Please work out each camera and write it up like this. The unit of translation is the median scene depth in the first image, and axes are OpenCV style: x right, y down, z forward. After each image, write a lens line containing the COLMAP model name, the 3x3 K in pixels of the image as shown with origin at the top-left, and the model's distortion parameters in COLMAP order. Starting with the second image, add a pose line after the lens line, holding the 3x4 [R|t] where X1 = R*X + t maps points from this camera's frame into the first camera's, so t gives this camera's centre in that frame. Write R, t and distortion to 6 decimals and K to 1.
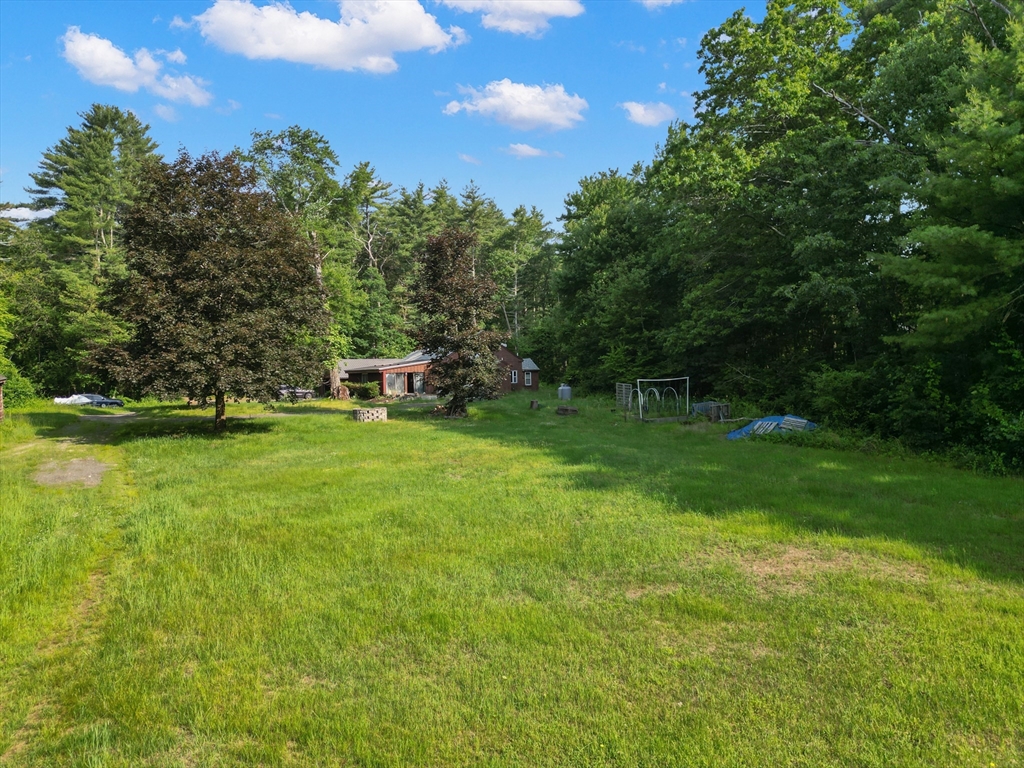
lens RADIAL K [[723.4, 0, 513.2], [0, 723.4, 379.2], [0, 0, 1]] dist [0.099175, -0.105157]
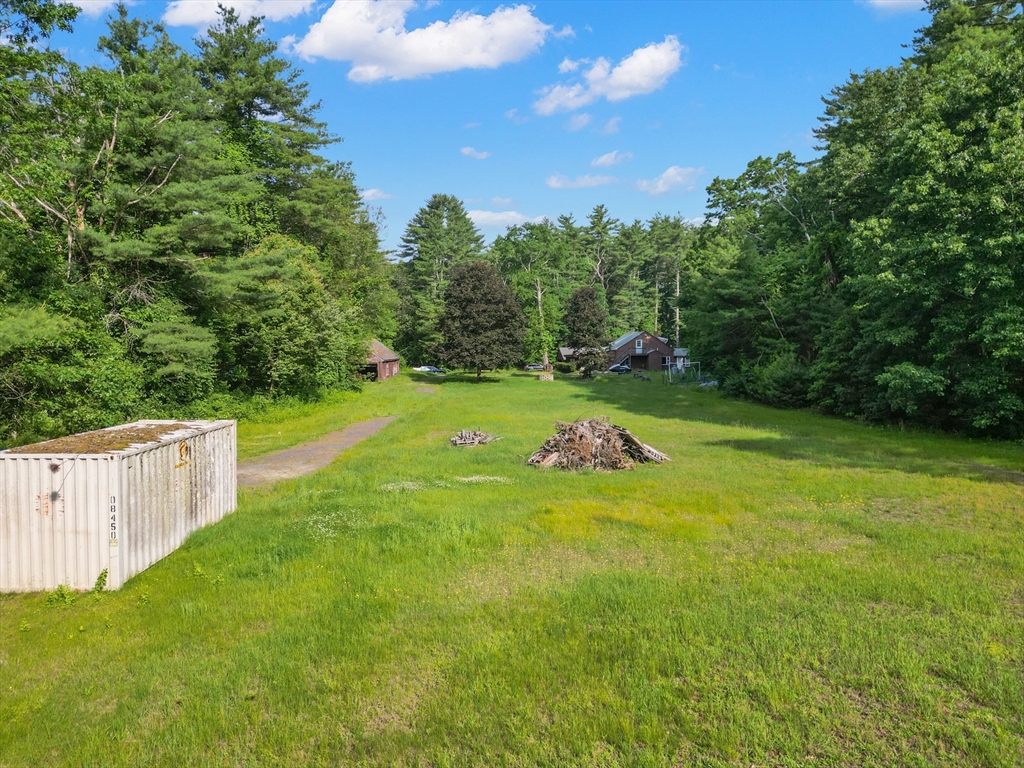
lens RADIAL K [[723.4, 0, 513.2], [0, 723.4, 379.2], [0, 0, 1]] dist [0.099175, -0.105157]
pose [[0.919891, 0.027775, -0.391190, 0.682925], [-0.017780, 0.999417, 0.029150, -0.006407], [0.391772, -0.019860, 0.919848, -1.218193]]
